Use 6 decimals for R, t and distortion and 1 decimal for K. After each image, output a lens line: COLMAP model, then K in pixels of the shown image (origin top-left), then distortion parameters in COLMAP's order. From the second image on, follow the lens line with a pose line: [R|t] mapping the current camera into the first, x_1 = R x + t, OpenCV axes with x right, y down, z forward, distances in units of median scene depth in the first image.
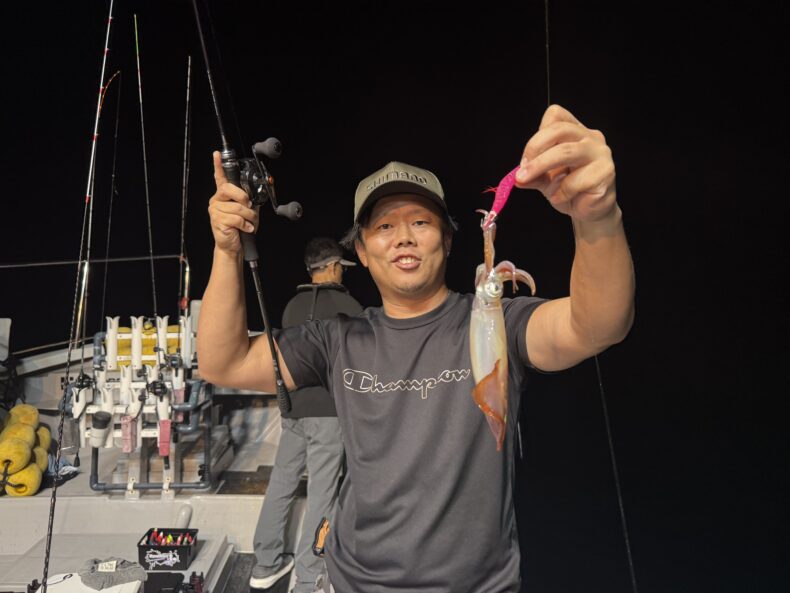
lens RADIAL K [[549.4, 0, 395.9], [0, 549.4, 289.3], [0, 0, 1]] dist [-0.010313, -0.003315]
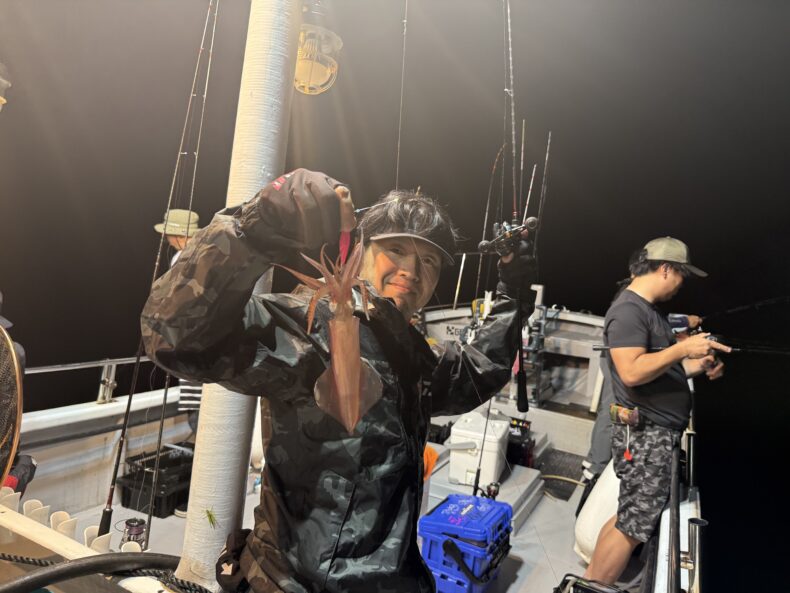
lens RADIAL K [[549.4, 0, 391.5], [0, 549.4, 294.6], [0, 0, 1]] dist [-0.010313, -0.003315]
pose [[0.840034, 0.082643, -0.536203, 0.104049], [-0.065806, 0.996554, 0.050501, 0.000350], [0.538529, -0.007137, 0.842577, -0.459490]]
